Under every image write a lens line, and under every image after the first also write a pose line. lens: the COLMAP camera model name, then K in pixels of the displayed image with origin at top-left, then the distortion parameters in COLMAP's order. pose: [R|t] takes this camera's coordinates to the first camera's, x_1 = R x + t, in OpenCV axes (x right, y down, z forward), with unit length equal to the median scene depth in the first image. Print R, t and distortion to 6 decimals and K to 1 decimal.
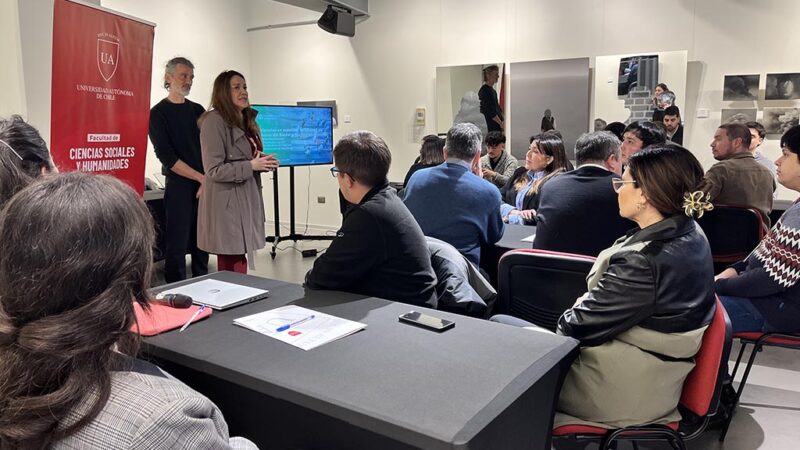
lens RADIAL K [[599.2, 0, 400.0], [0, 599.2, 225.0], [0, 0, 1]] dist [0.003968, -0.004296]
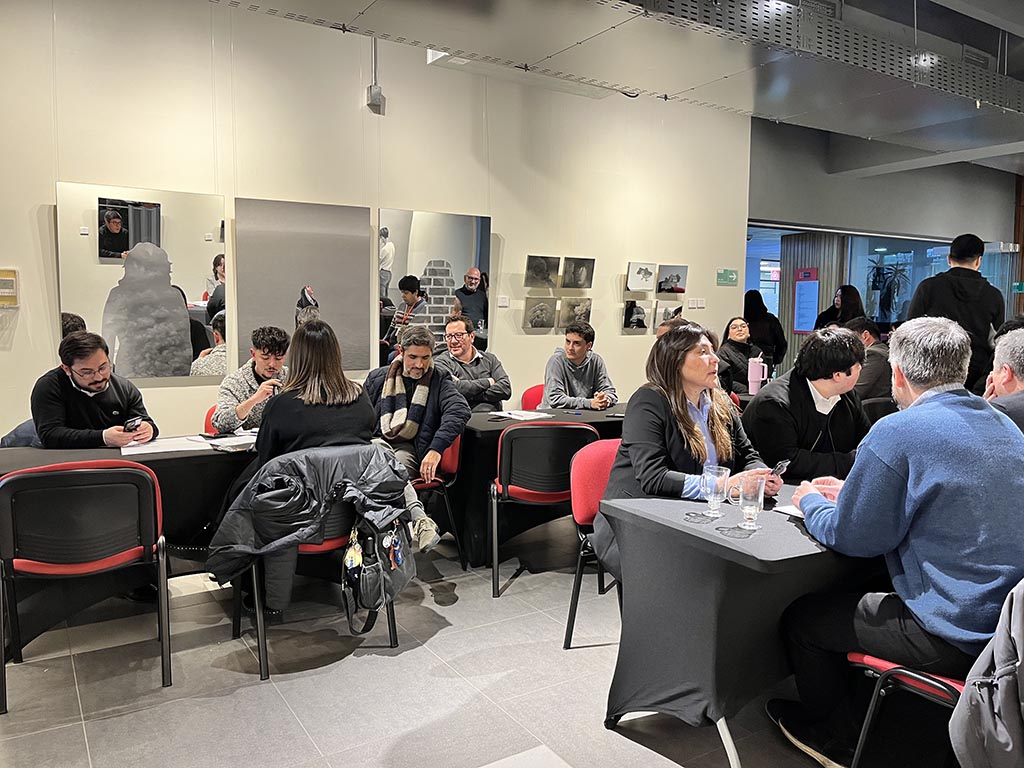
lens RADIAL K [[794.3, 0, 512.0], [0, 794.3, 384.0], [0, 0, 1]] dist [0.057453, -0.000283]
pose [[0.454221, -0.070718, 0.888078, -0.413653], [0.130854, 0.991329, 0.012012, -0.096350], [-0.881227, 0.110752, 0.459536, 0.557731]]
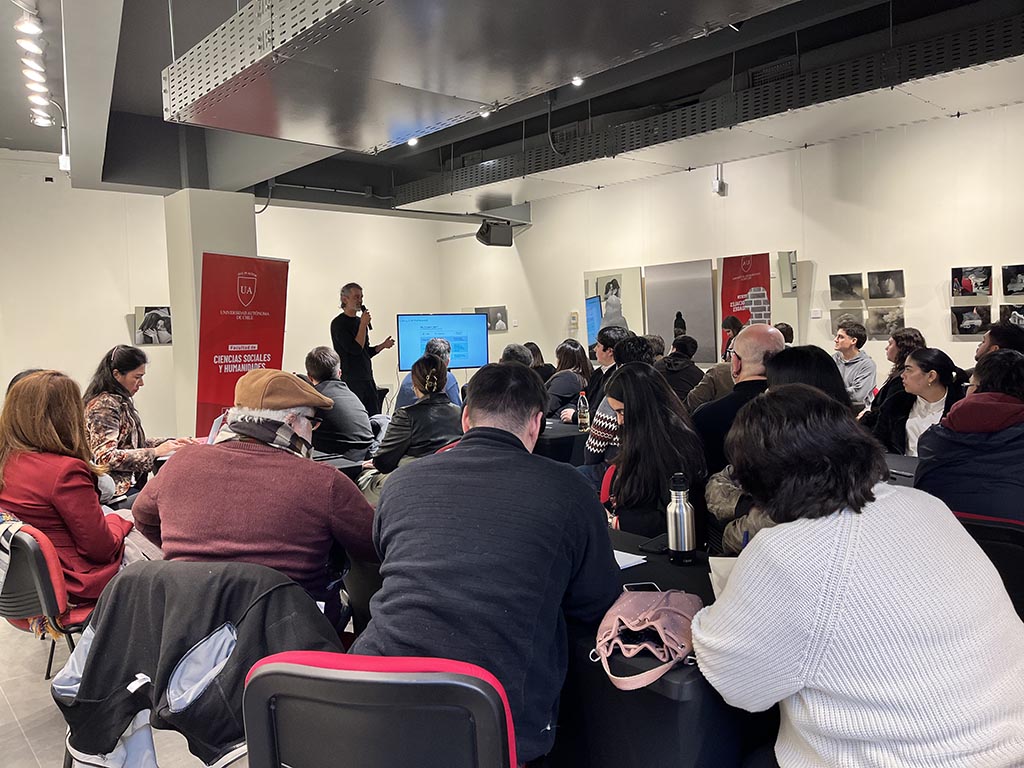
lens RADIAL K [[782.8, 0, 512.0], [0, 782.8, 384.0], [0, 0, 1]] dist [-0.003420, -0.002414]
pose [[0.946267, 0.005186, -0.323344, 0.467233], [-0.032309, 0.996385, -0.078571, 0.039700], [0.321768, 0.084796, 0.943014, -0.329691]]
